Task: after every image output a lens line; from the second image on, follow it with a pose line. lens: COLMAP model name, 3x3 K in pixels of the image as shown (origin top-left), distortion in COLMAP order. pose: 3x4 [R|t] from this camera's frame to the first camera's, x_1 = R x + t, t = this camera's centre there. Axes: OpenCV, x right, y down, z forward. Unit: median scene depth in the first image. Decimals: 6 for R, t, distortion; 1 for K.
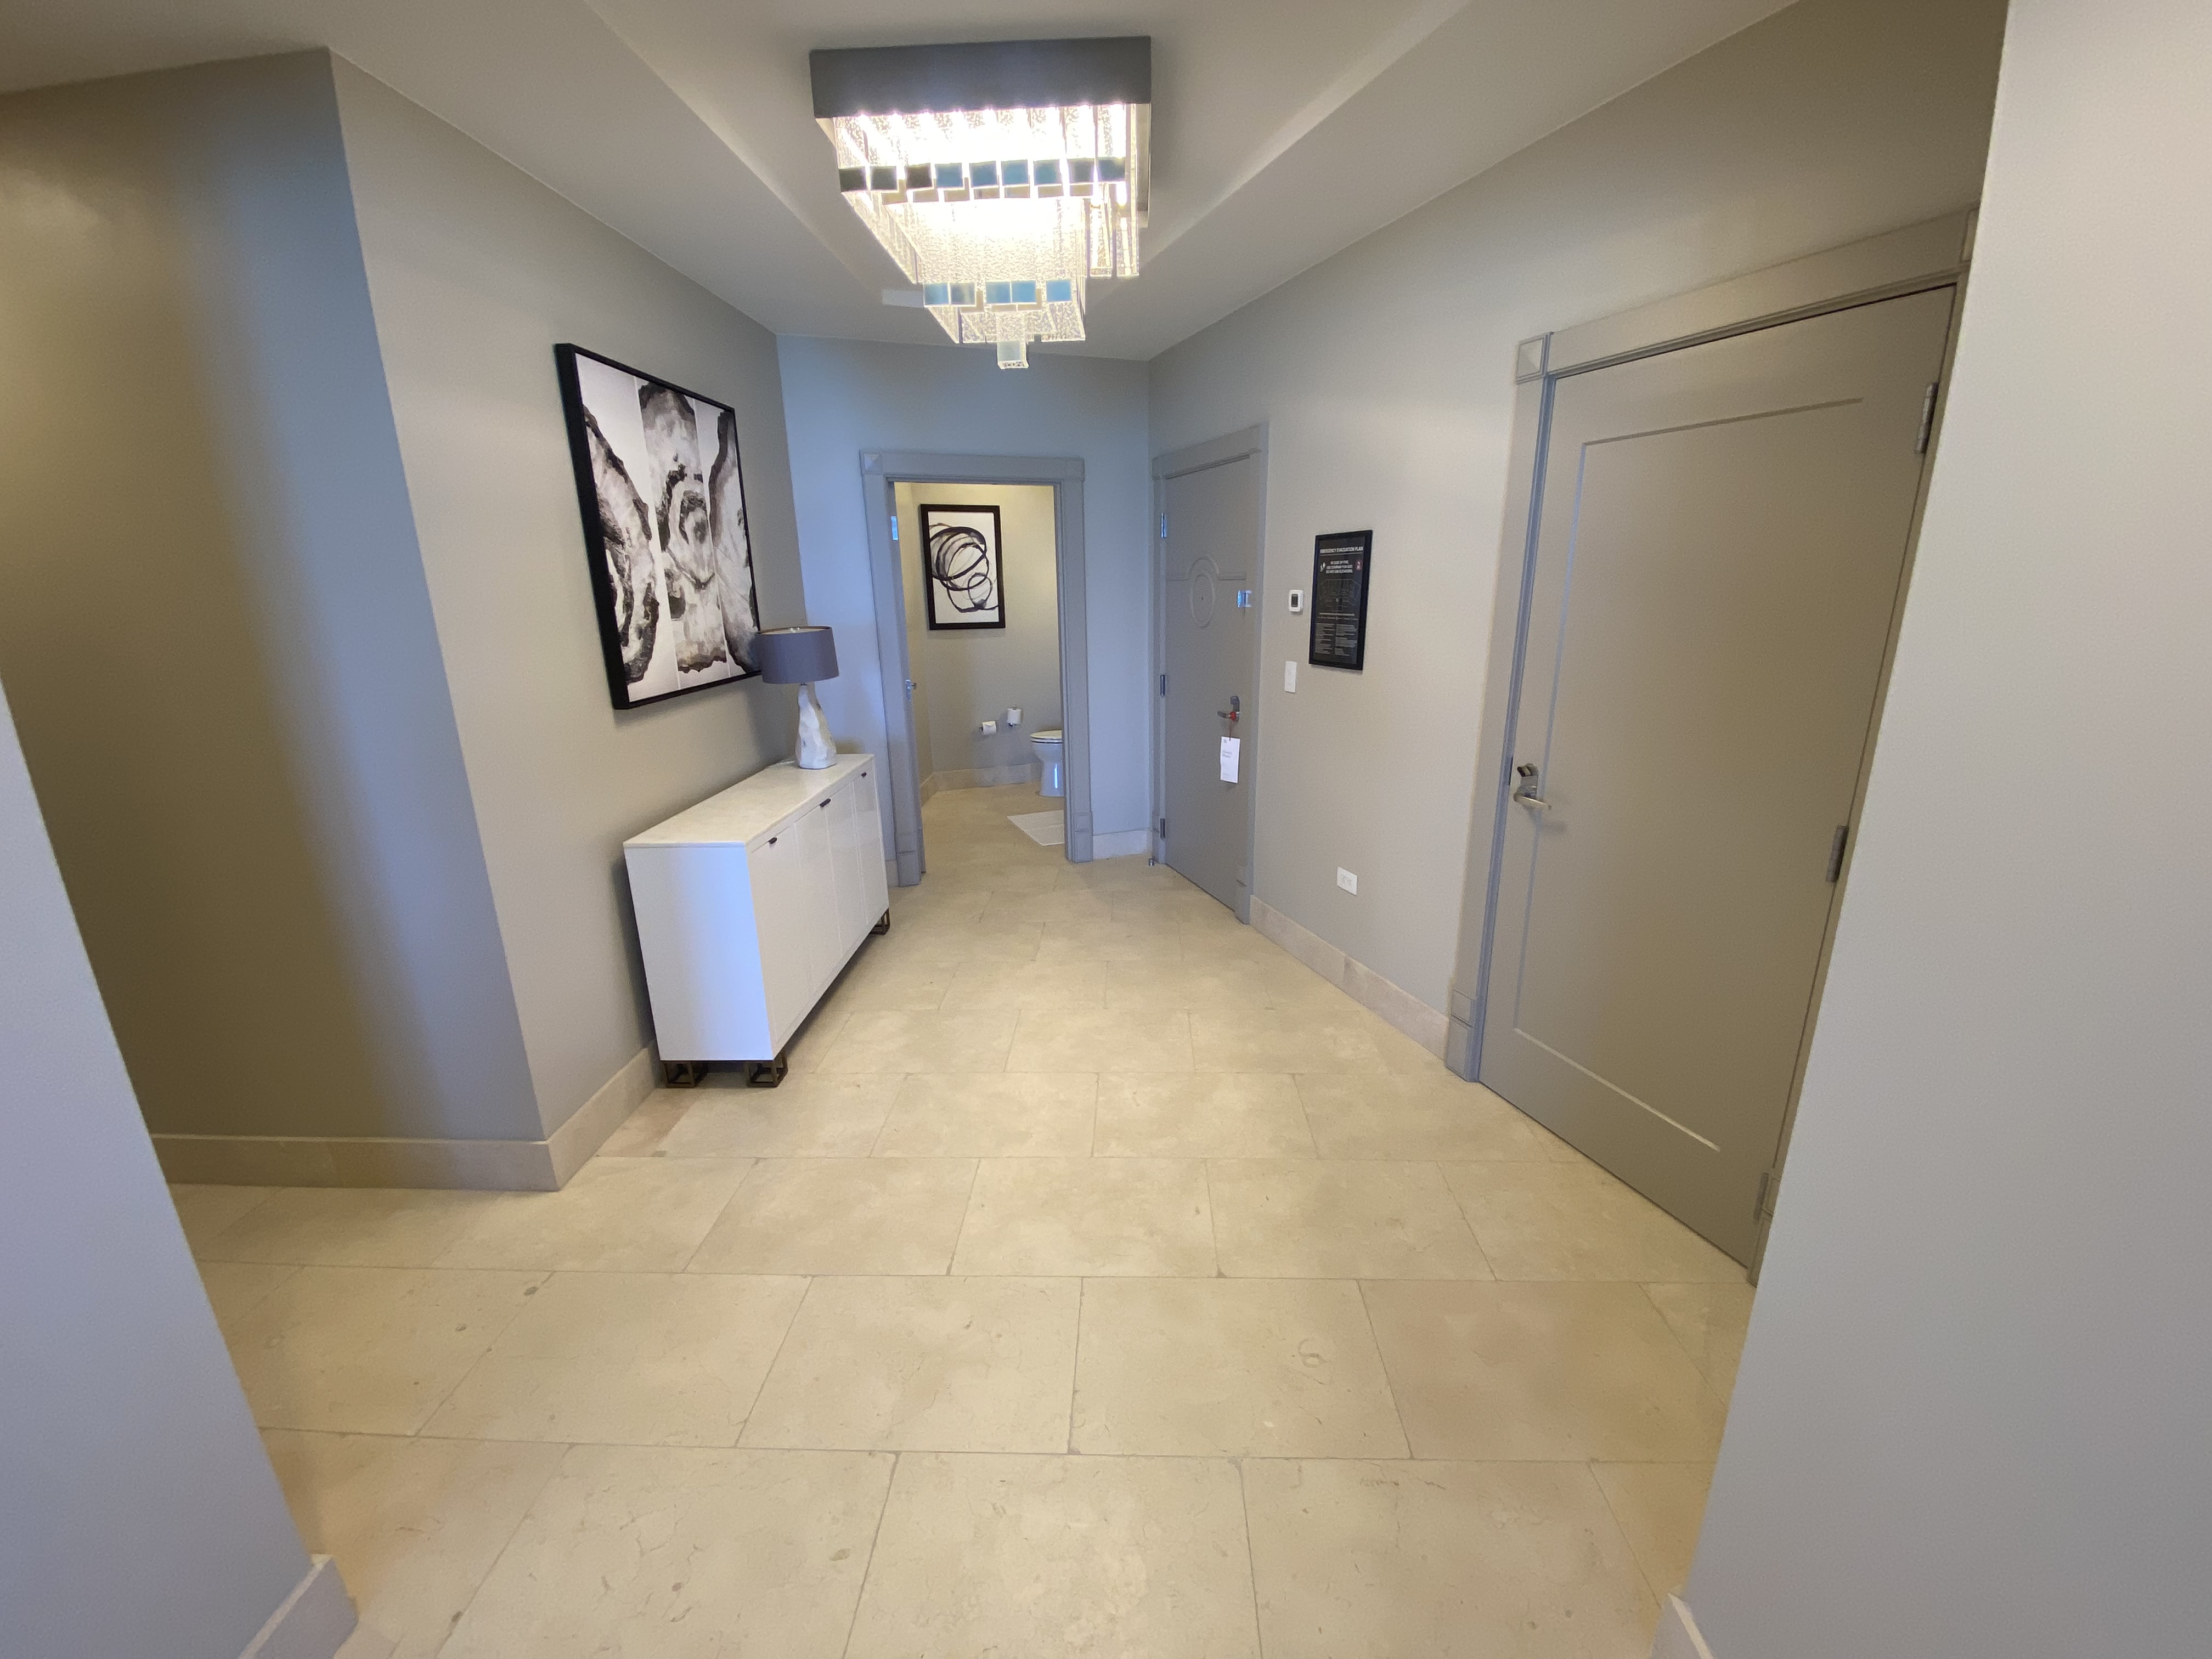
lens RADIAL K [[903.2, 0, 1105.9], [0, 903.2, 828.8], [0, 0, 1]] dist [-0.001788, -0.006896]
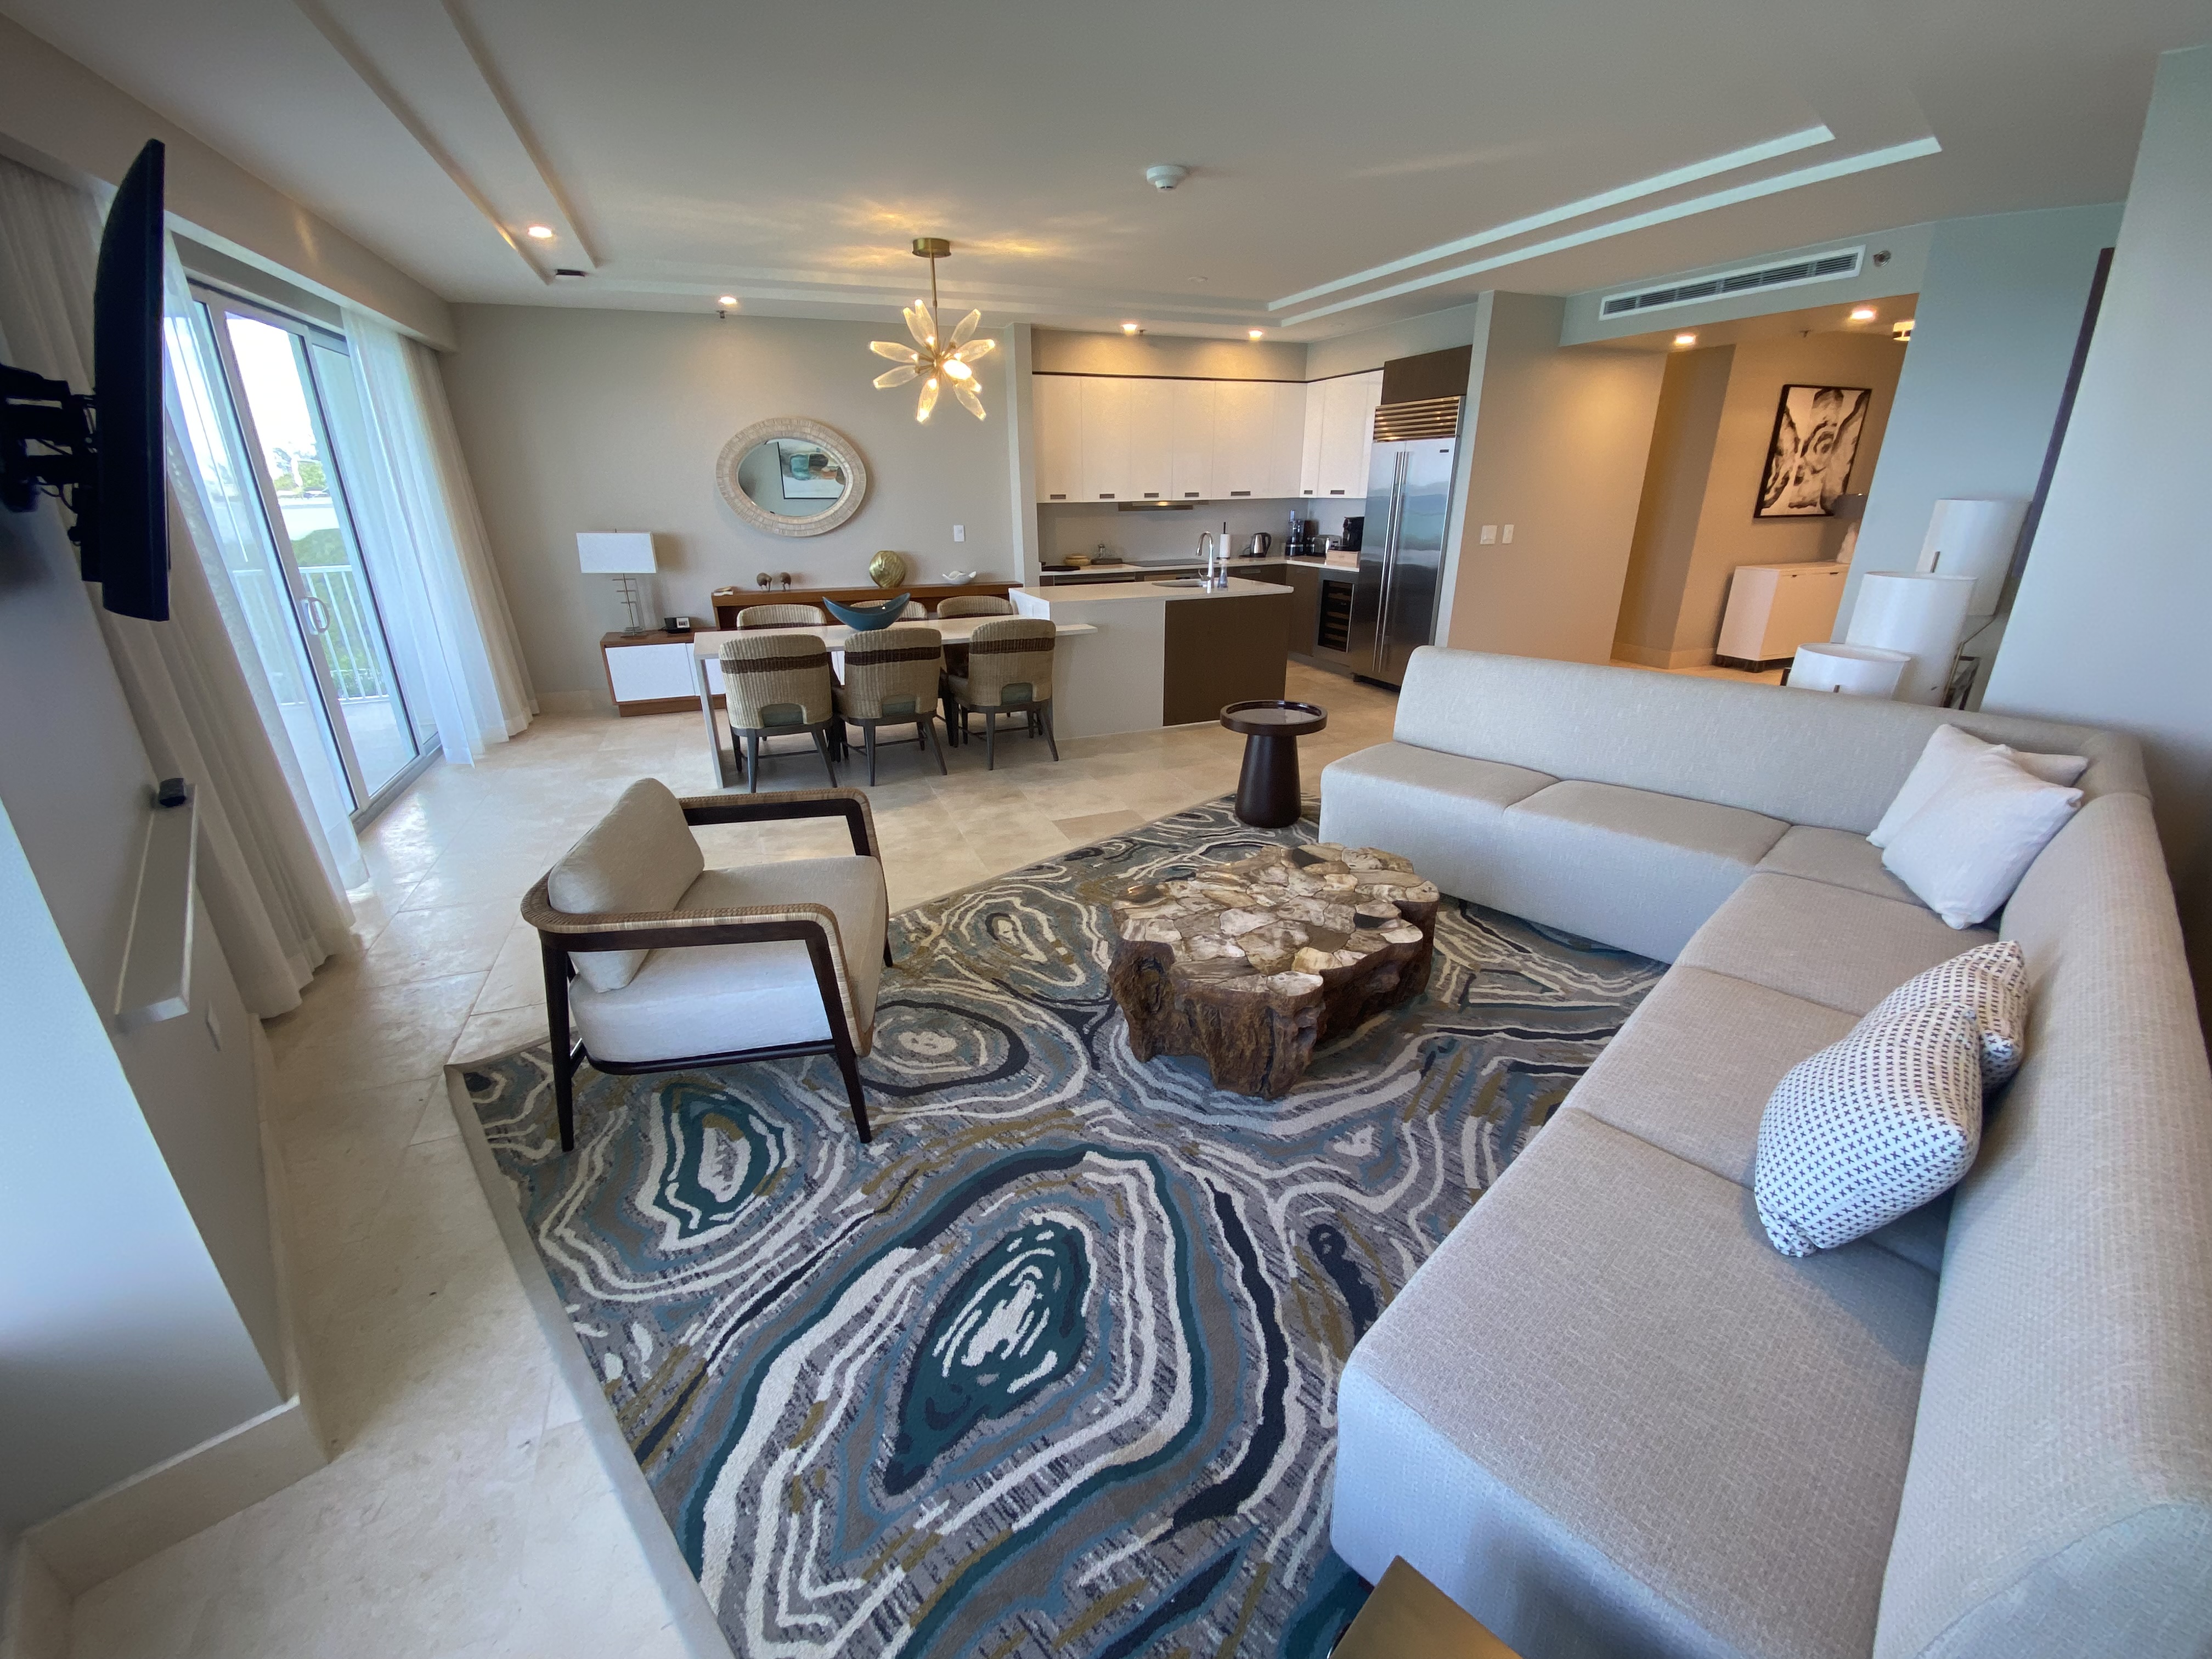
lens RADIAL K [[903.2, 0, 1092.0], [0, 903.2, 831.0], [0, 0, 1]] dist [-0.001788, -0.006896]
pose [[0.394462, 0.341036, -0.853284, 0.957620], [-0.246294, 0.933844, 0.259375, 0.394256], [0.885290, 0.107846, 0.452361, -1.390877]]
